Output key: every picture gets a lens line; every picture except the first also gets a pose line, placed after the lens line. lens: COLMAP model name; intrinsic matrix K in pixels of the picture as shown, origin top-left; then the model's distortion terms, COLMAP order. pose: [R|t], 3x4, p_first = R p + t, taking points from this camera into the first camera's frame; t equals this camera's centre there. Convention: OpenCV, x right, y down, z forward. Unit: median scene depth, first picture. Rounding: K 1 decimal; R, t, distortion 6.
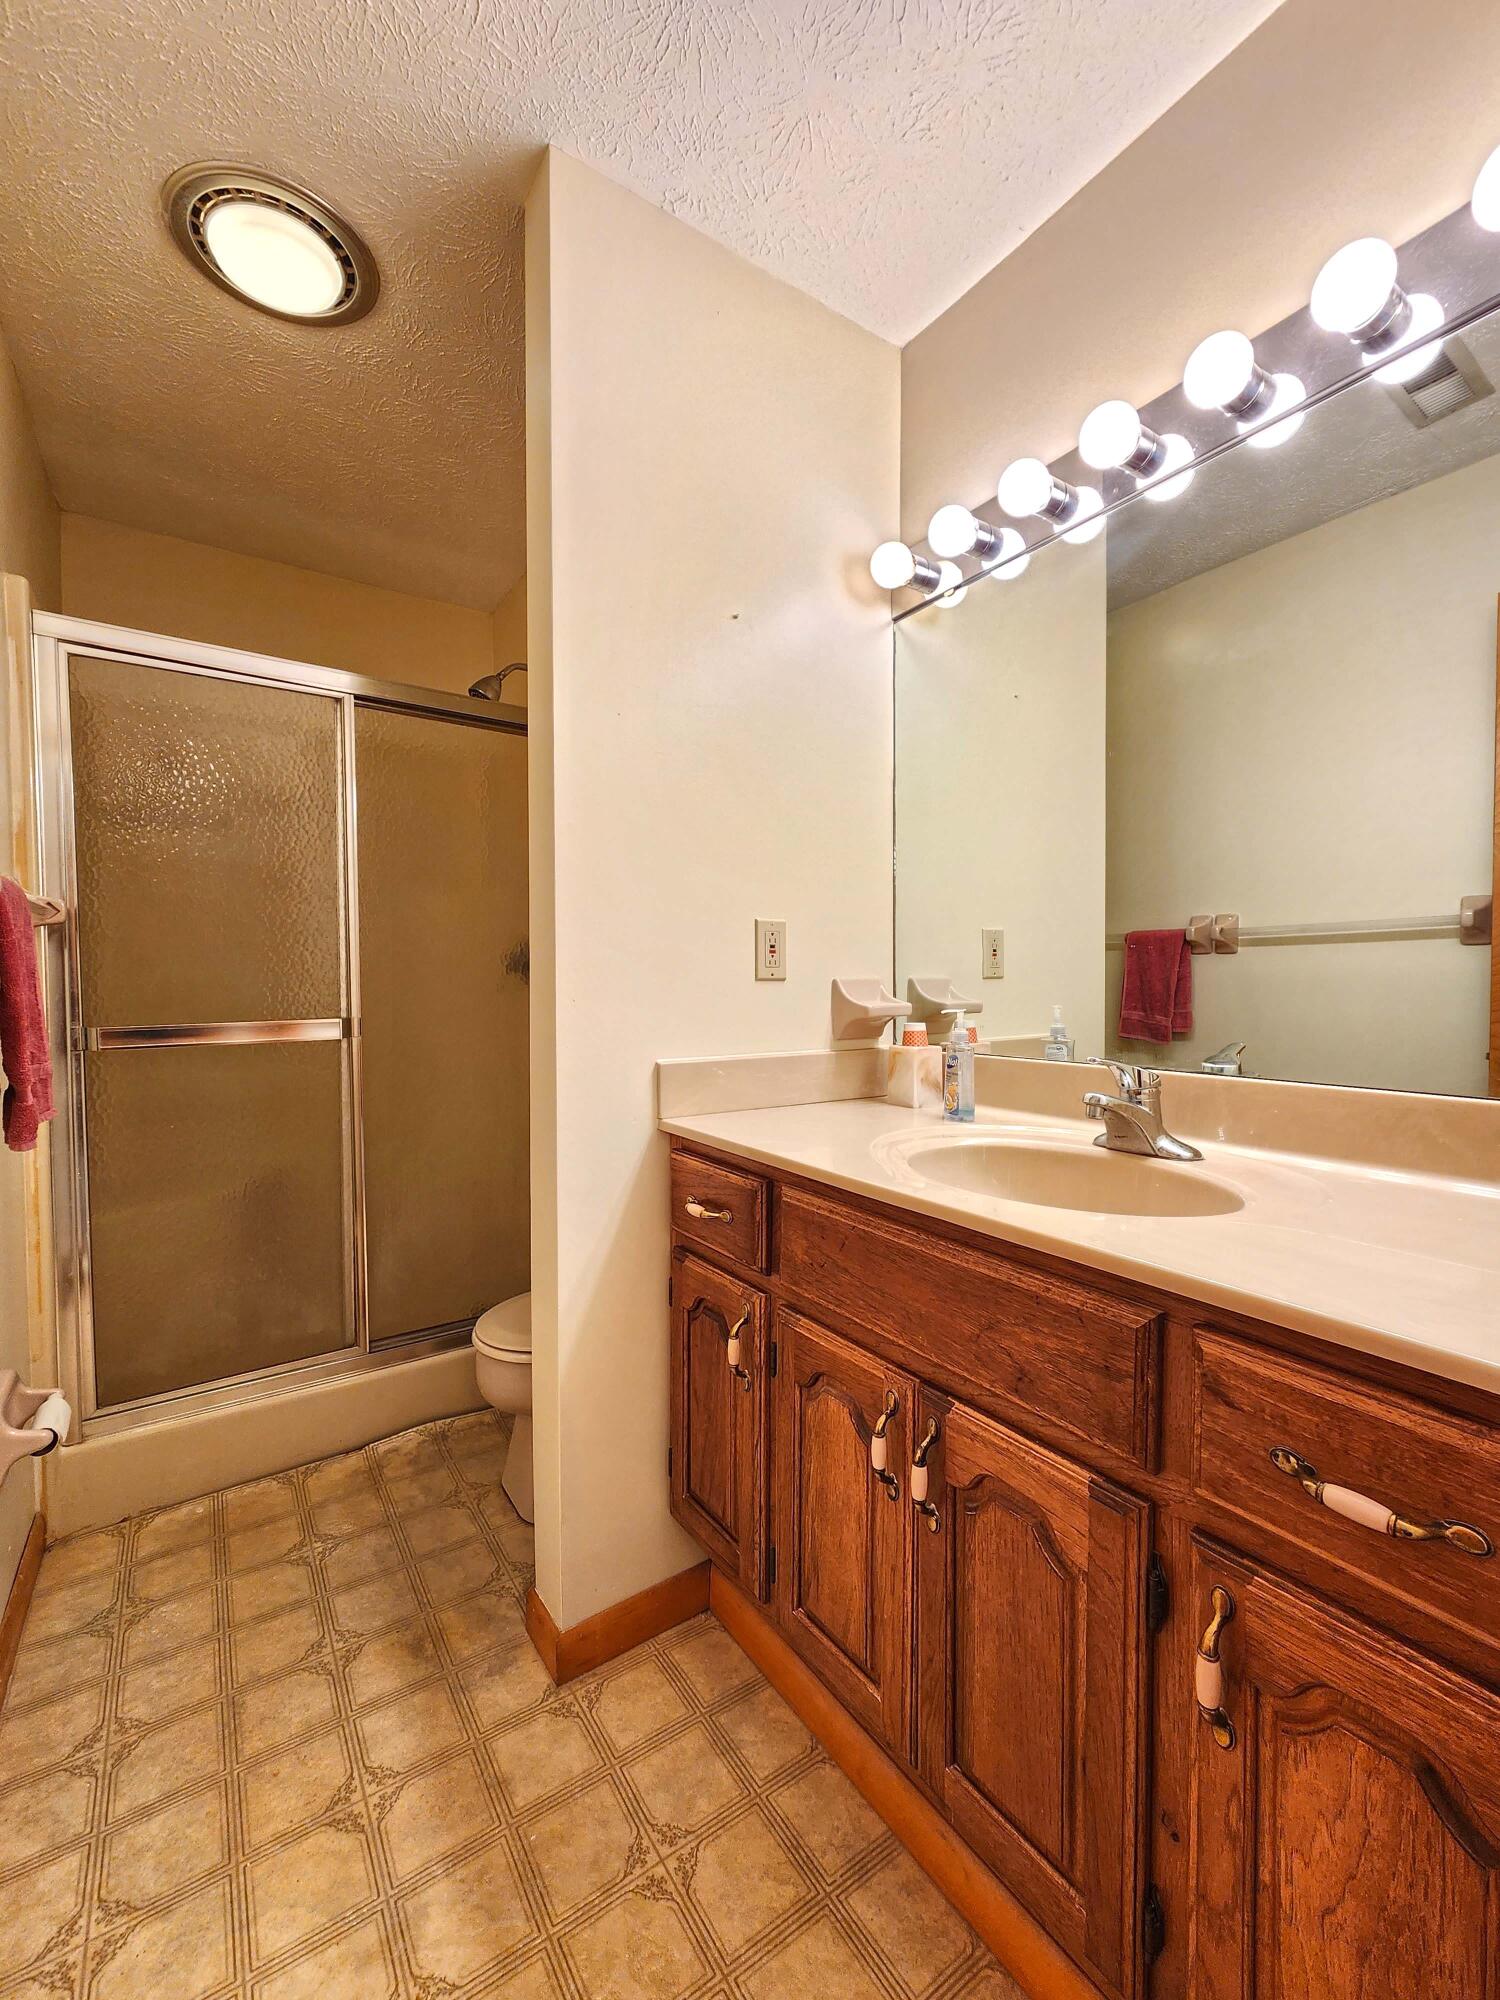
lens RADIAL K [[824.2, 0, 753.6], [0, 824.2, 1007.1], [0, 0, 1]] dist [-0.000735, 0.000142]
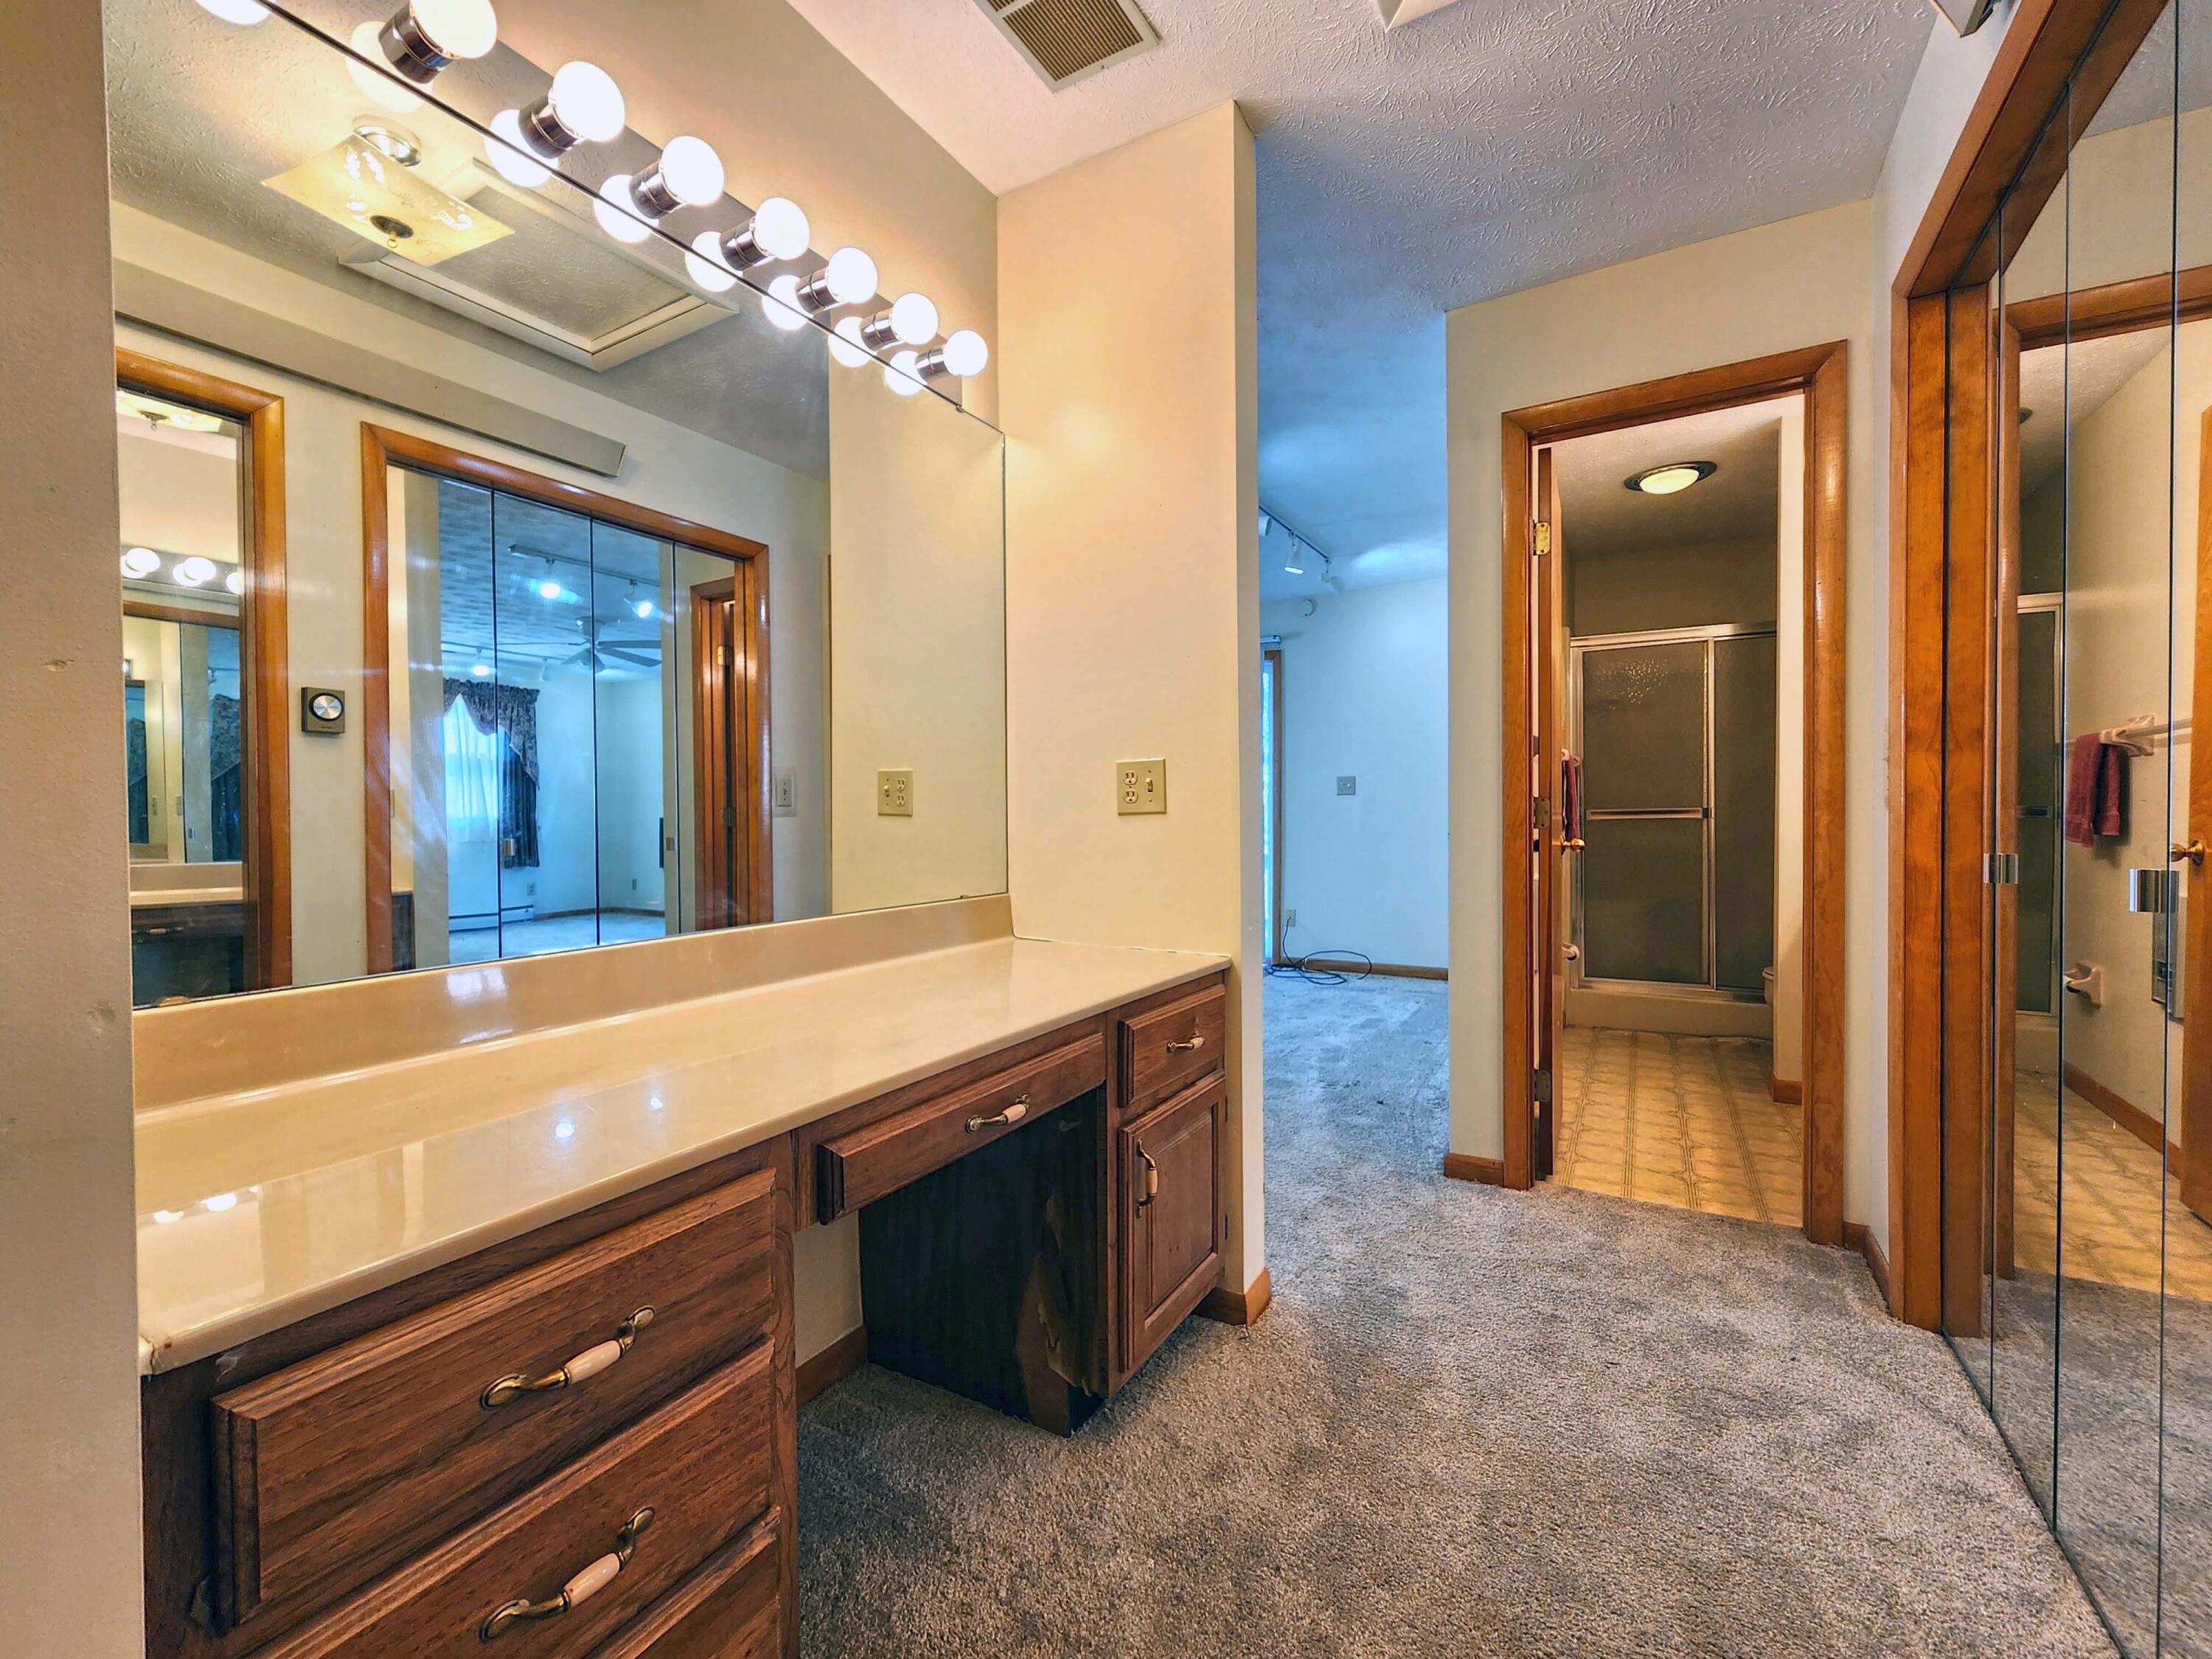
lens RADIAL K [[911.5, 0, 1110.0], [0, 911.5, 819.6], [0, 0, 1]] dist [-0.000735, 0.000142]
pose [[0.425423, 0.016834, -0.904838, 0.988672], [-0.016096, 0.999810, 0.011033, 0.039196], [0.904852, 0.009870, 0.425613, -1.371559]]
